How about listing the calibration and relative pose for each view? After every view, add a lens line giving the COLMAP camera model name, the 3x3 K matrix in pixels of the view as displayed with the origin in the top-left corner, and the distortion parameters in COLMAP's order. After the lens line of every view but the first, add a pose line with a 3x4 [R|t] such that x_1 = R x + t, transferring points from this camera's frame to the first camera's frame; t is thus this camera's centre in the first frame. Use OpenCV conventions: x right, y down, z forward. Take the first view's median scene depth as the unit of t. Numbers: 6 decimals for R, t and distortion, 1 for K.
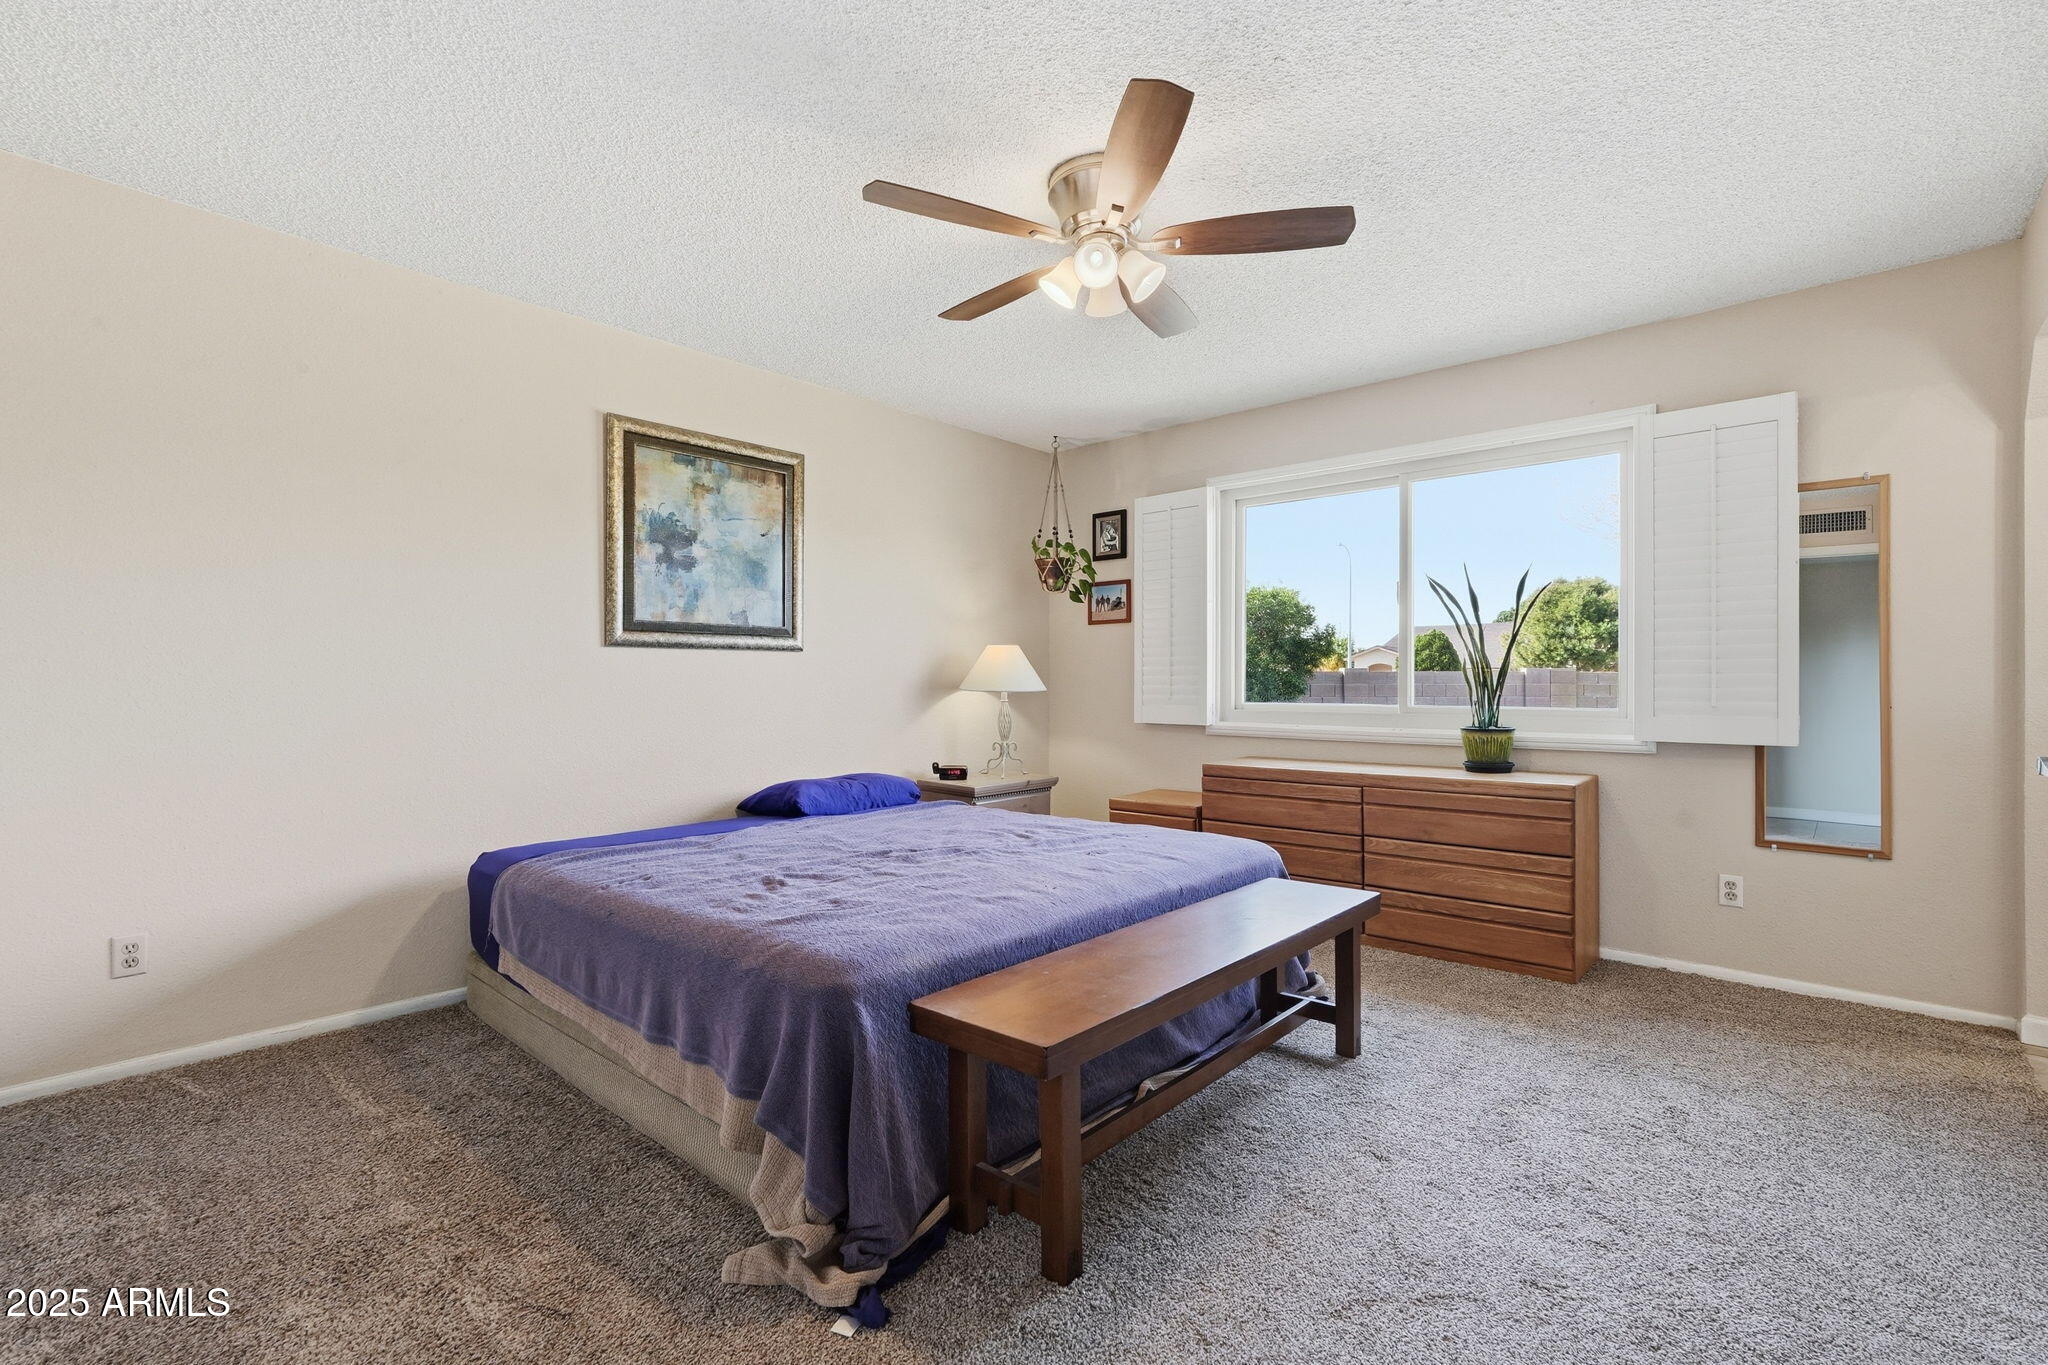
lens RADIAL K [[907.8, 0, 1024.0], [0, 907.8, 682.5], [0, 0, 1]] dist [-0.010890, 0.007612]
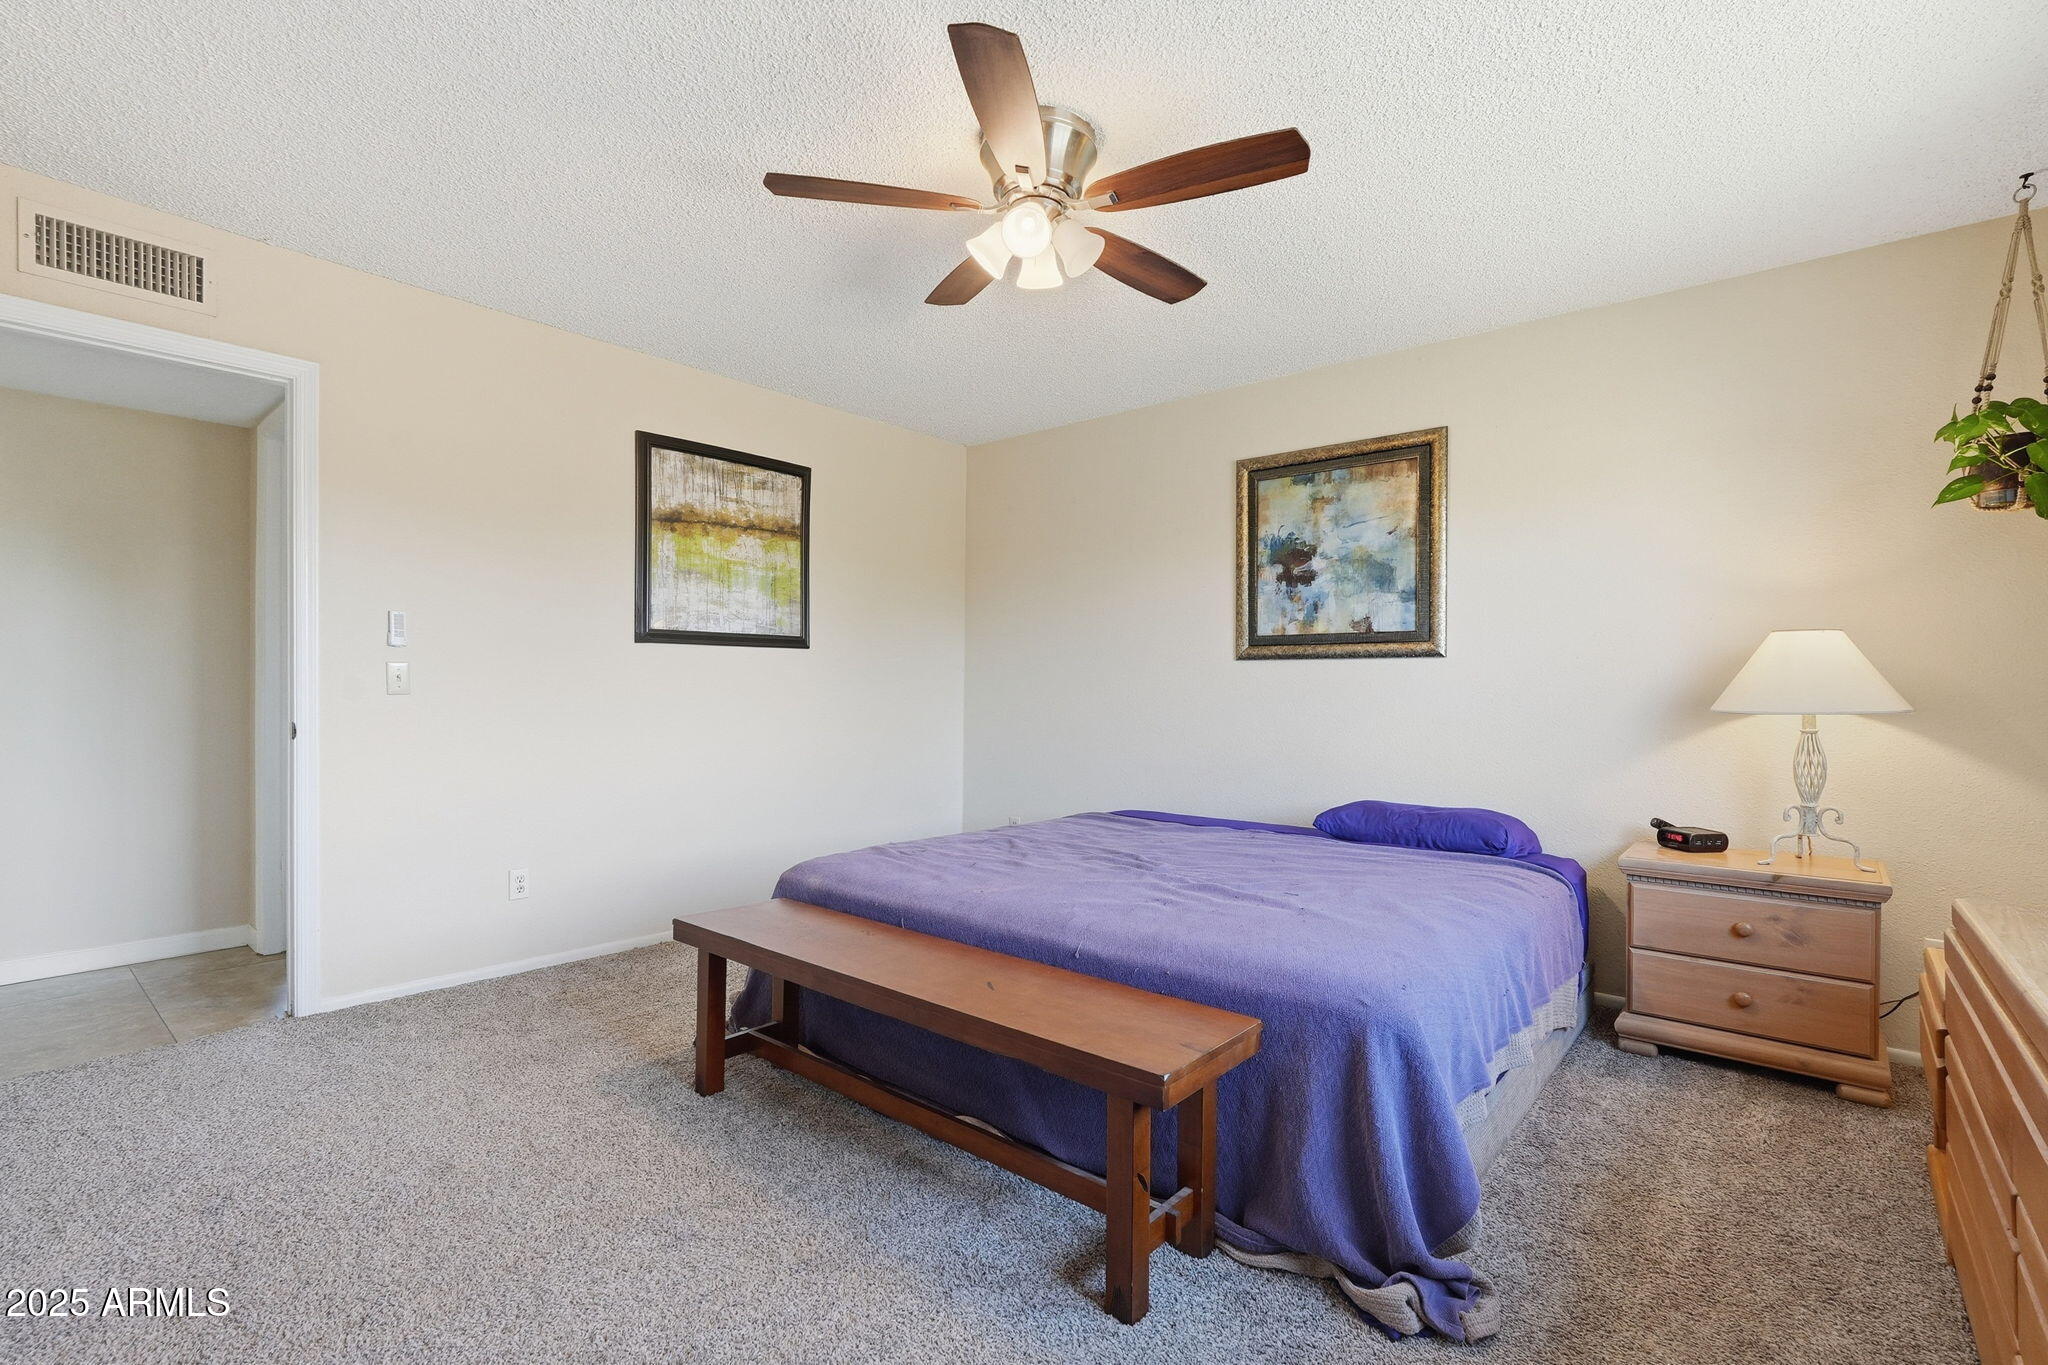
lens RADIAL K [[907.8, 0, 1024.0], [0, 907.8, 682.5], [0, 0, 1]] dist [-0.010890, 0.007612]
pose [[0.042415, -0.000052, -0.999100, 0.650174], [-0.003667, 0.999993, -0.000207, -0.009221], [0.999093, 0.003673, 0.042414, 0.624690]]
